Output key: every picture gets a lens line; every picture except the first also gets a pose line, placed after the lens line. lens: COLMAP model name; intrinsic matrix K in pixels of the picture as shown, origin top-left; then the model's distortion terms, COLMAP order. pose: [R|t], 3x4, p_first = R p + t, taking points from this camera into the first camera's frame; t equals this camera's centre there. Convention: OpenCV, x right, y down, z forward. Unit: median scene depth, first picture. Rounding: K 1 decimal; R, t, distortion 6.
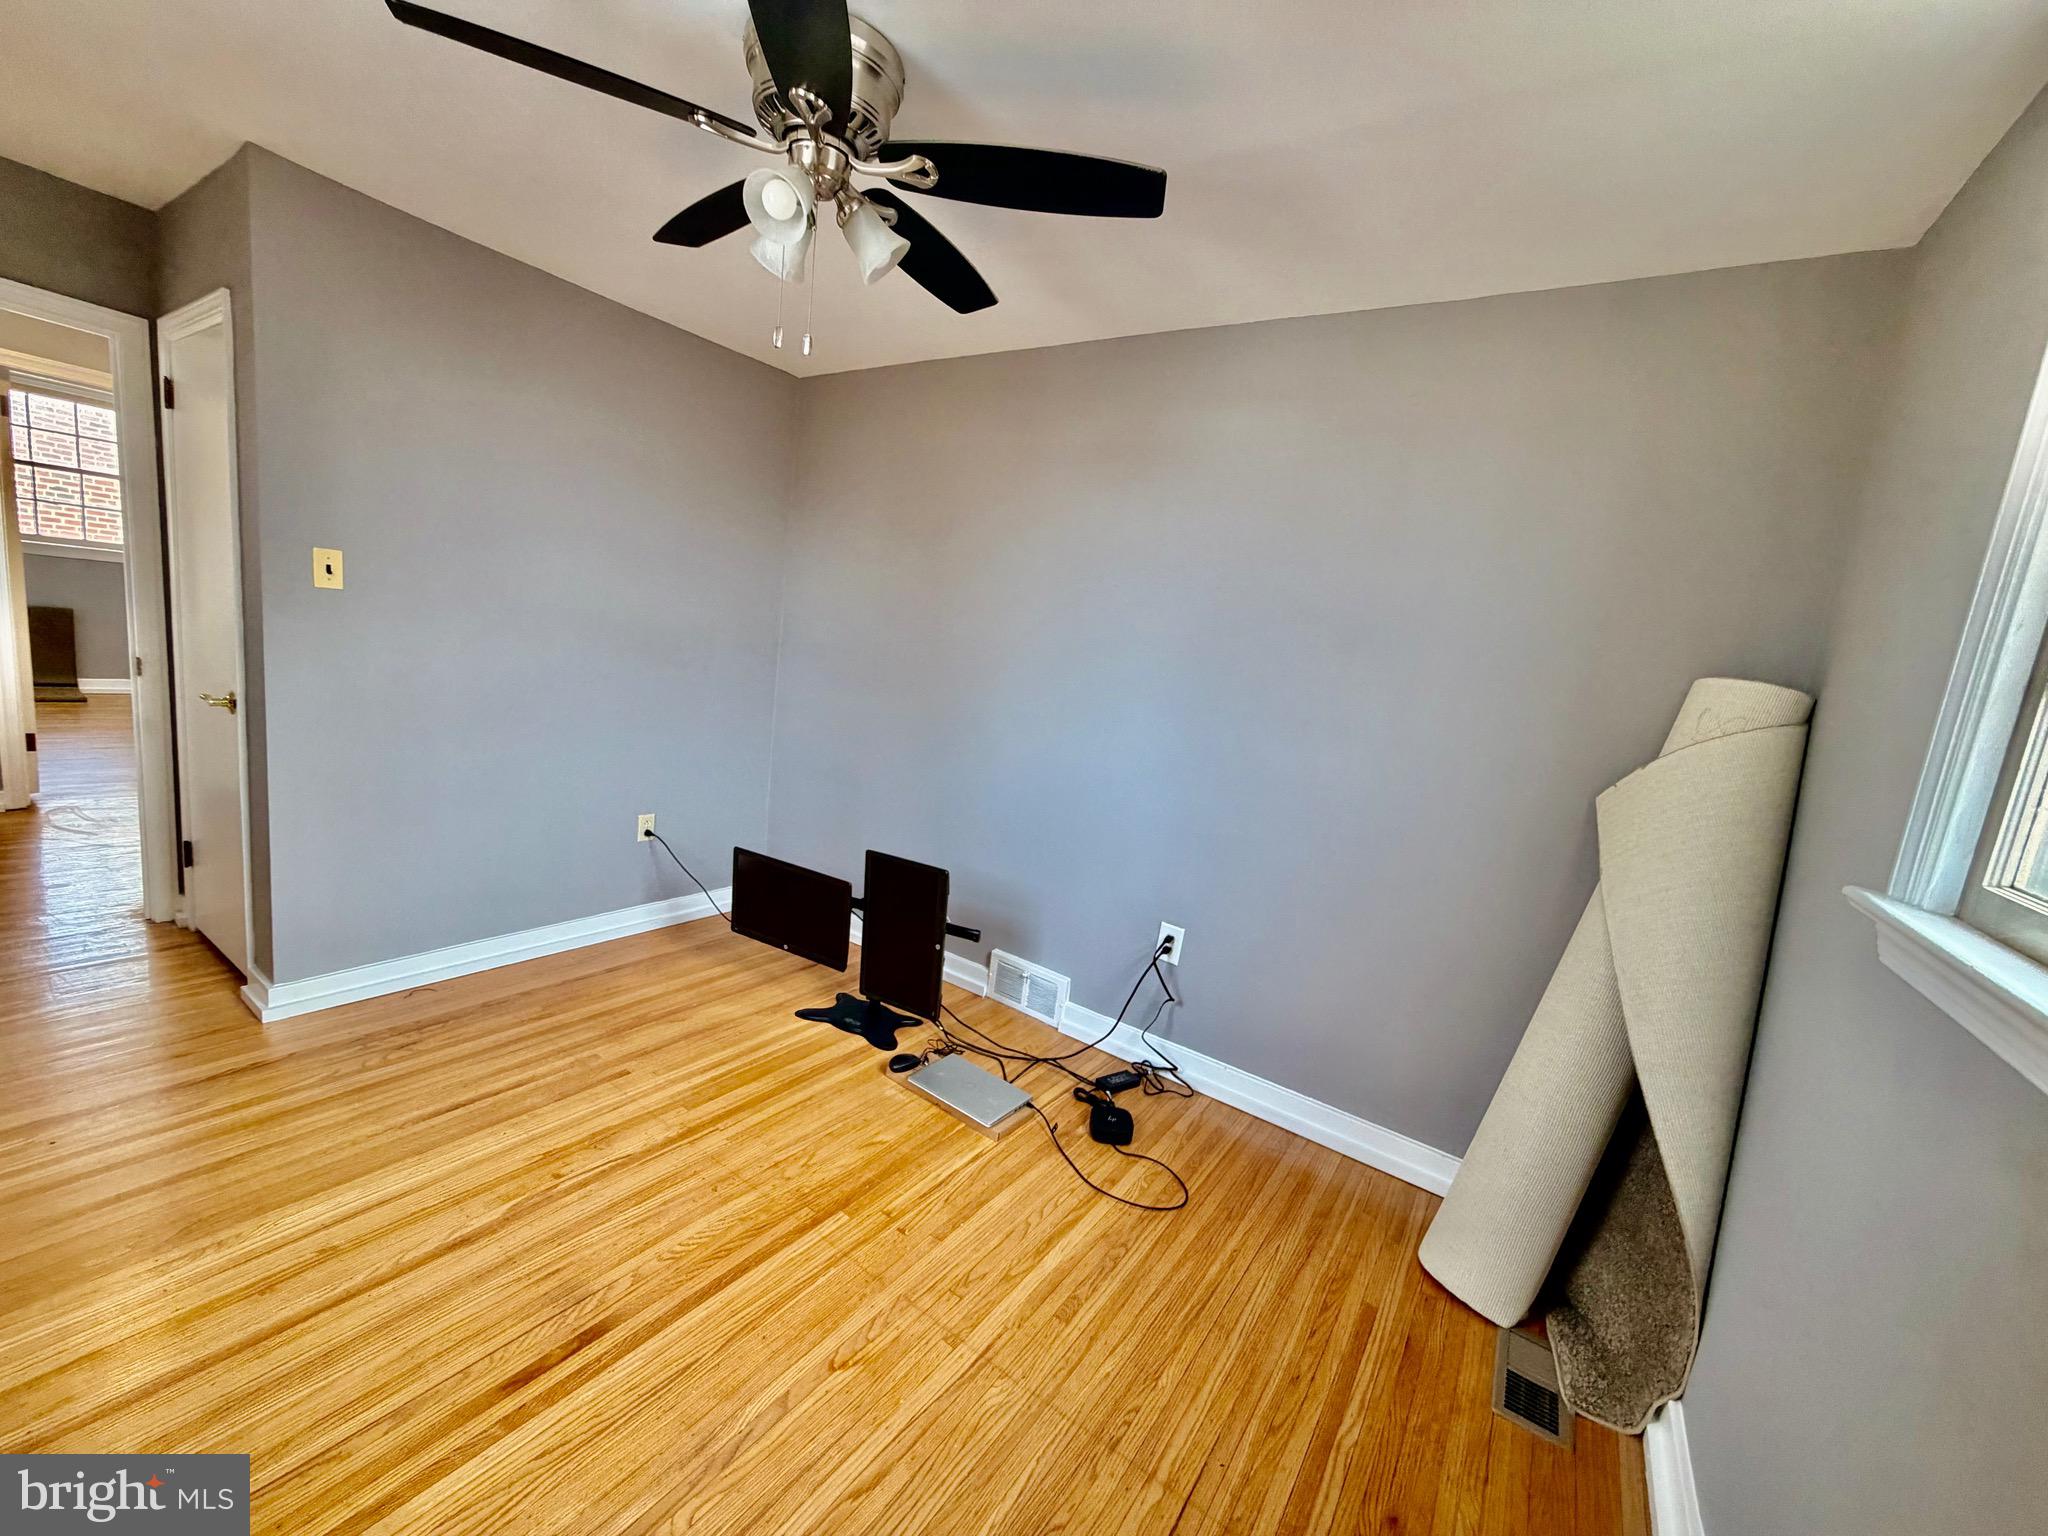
lens RADIAL K [[816.0, 0, 1021.5], [0, 816.0, 771.2], [0, 0, 1]] dist [-0.005816, 0.001167]
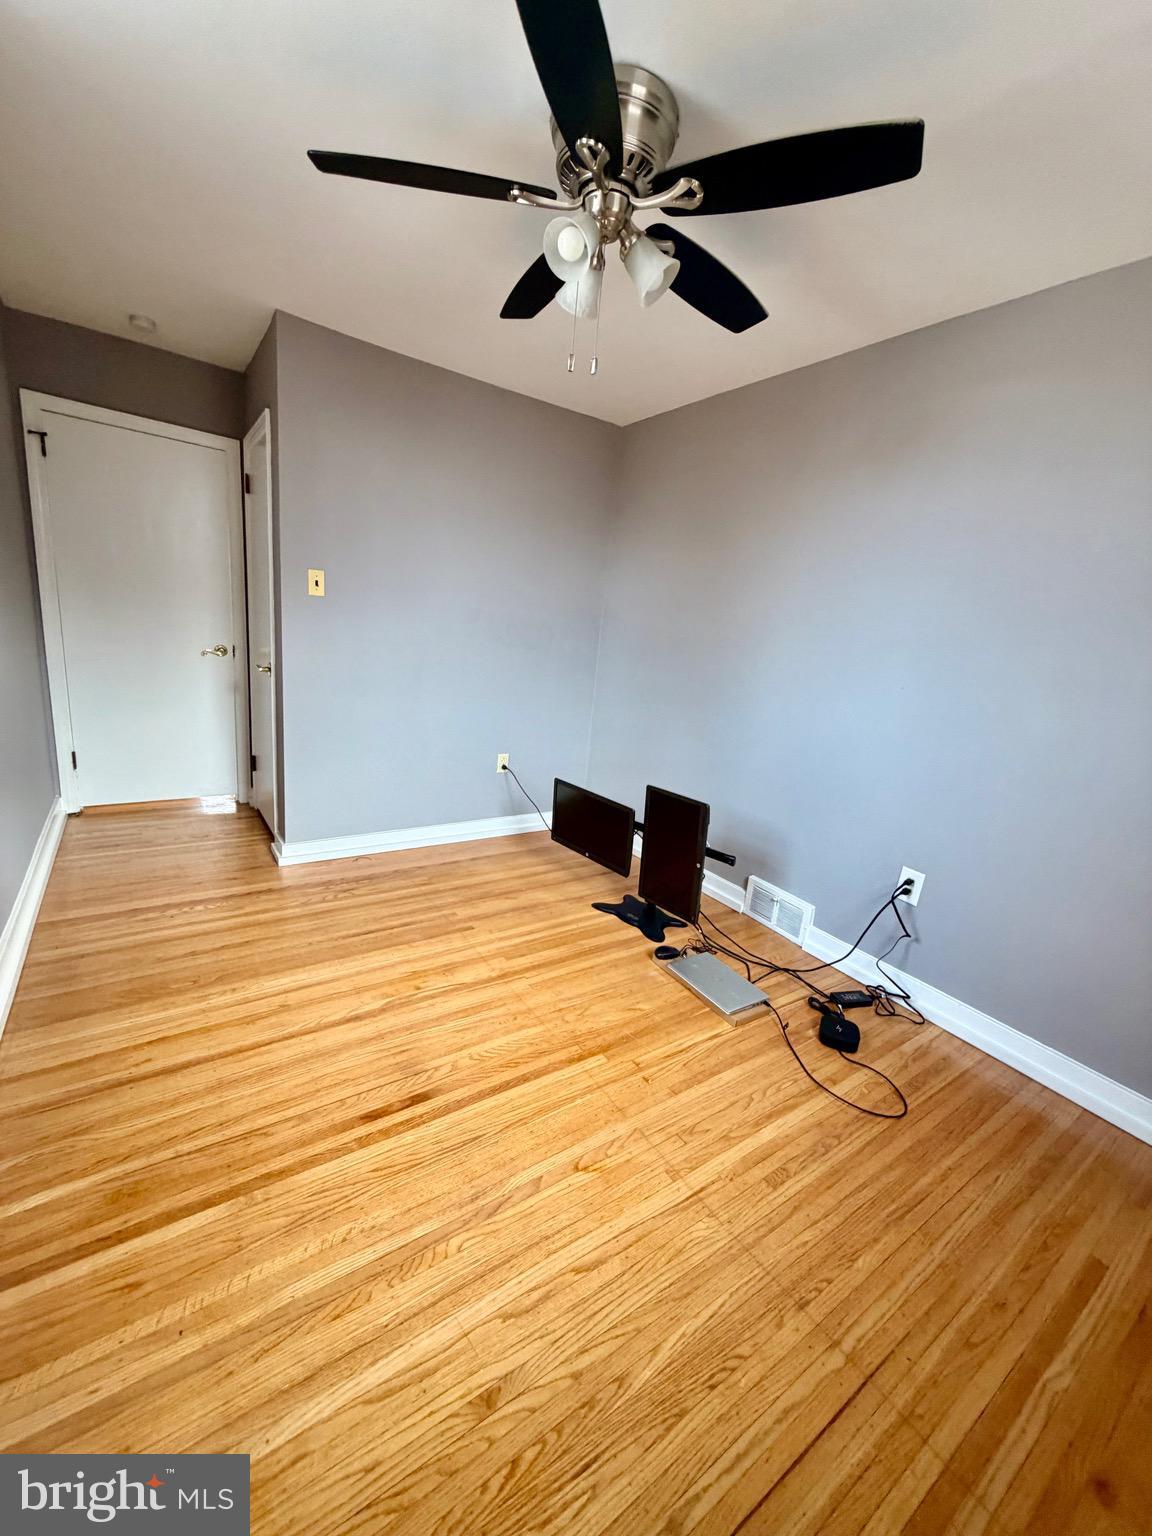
lens RADIAL K [[612.0, 0, 575.7], [0, 612.0, 764.9], [0, 0, 1]] dist [-0.005816, 0.001167]
pose [[0.933835, 0.050435, -0.354130, 0.062956], [-0.038972, 0.998462, 0.039430, 0.044737], [0.355574, -0.023020, 0.934365, 0.087855]]
